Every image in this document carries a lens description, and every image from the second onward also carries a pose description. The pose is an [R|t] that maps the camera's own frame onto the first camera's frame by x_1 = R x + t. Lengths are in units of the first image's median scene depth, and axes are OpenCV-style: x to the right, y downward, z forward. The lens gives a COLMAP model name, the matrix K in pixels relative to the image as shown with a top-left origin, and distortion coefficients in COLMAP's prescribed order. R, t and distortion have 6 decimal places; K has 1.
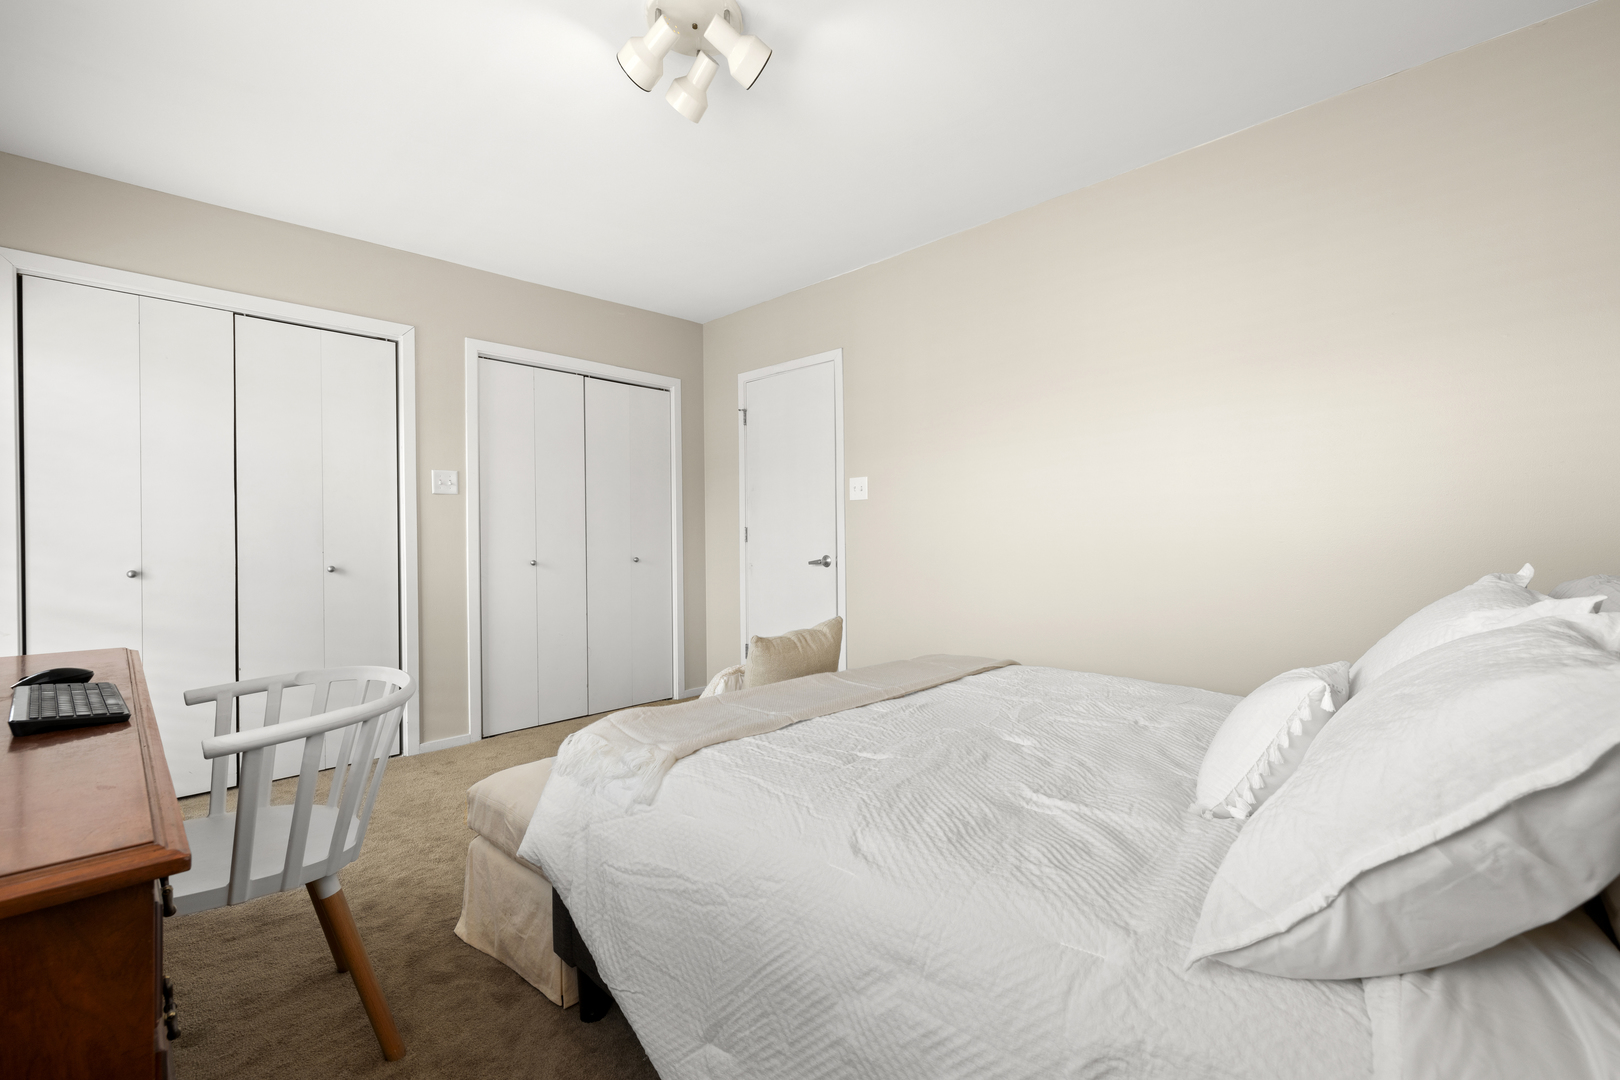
lens RADIAL K [[674.7, 0, 810.0], [0, 674.7, 540.0], [0, 0, 1]] dist [-0.000225, 0.000023]
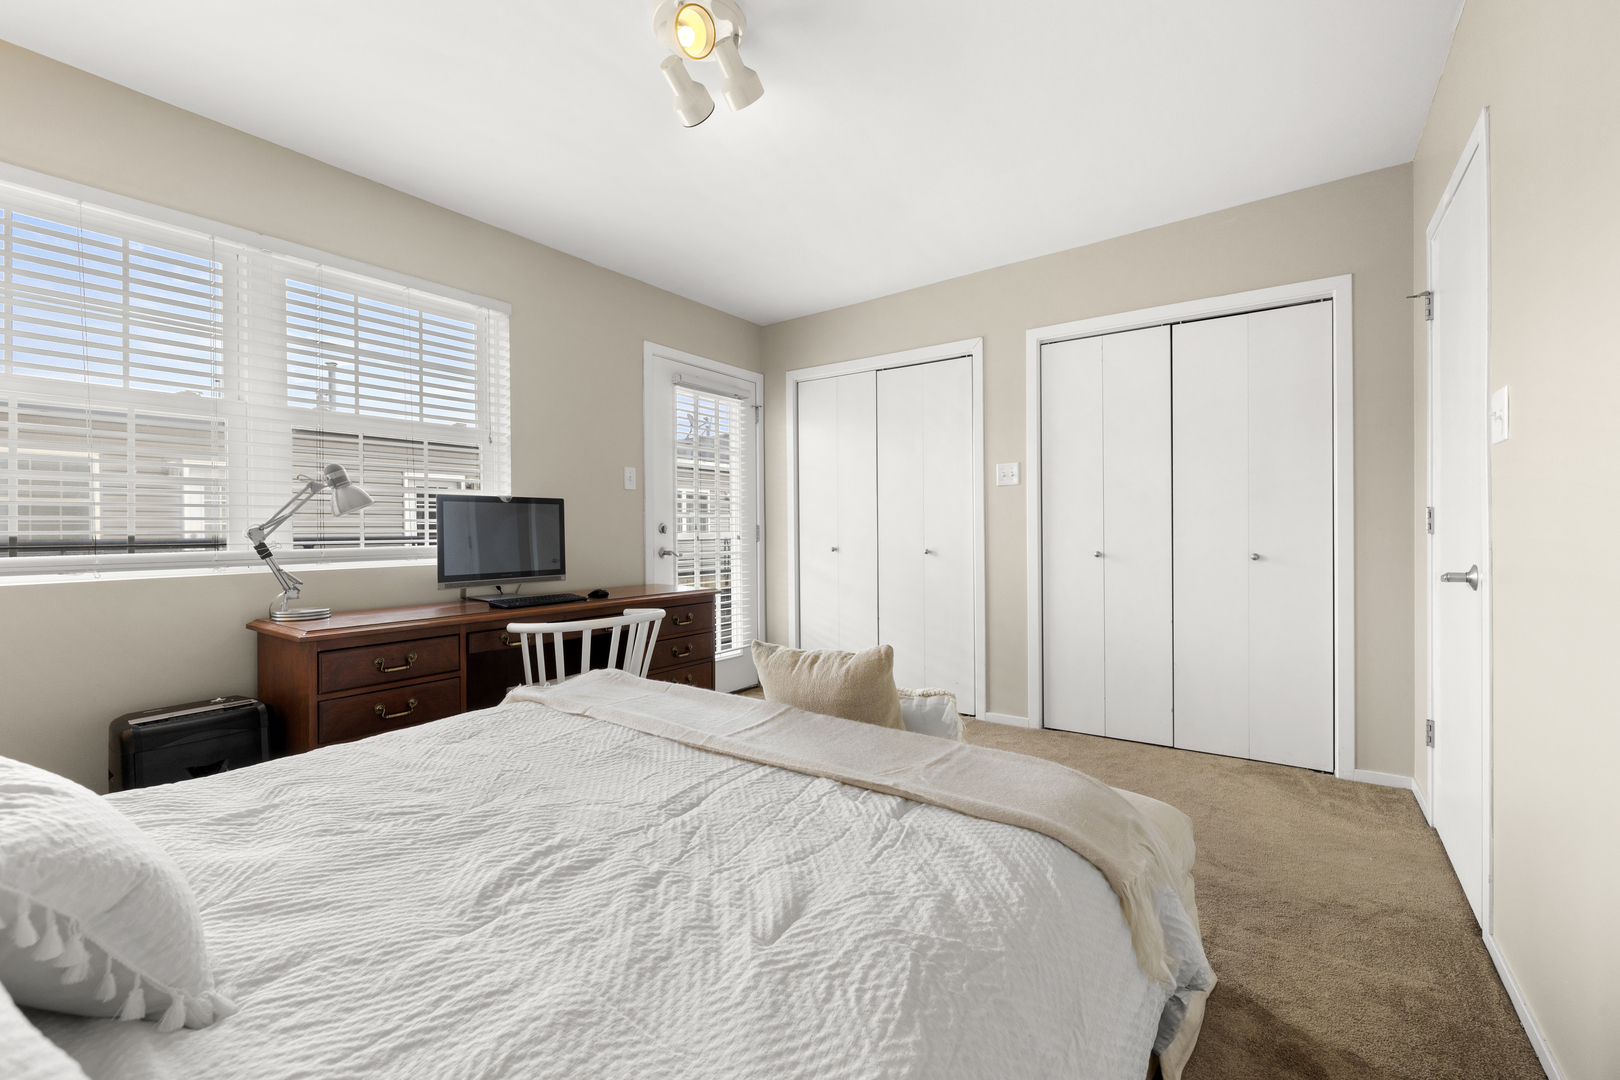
lens RADIAL K [[683.3, 0, 807.2], [0, 683.3, 529.0], [0, 0, 1]] dist [0.002353, 0.000298]
pose [[0.168813, 0.007932, -0.985616, 0.448640], [0.004286, 0.999952, 0.008781, -0.009886], [0.985639, -0.005707, 0.168771, 0.490003]]
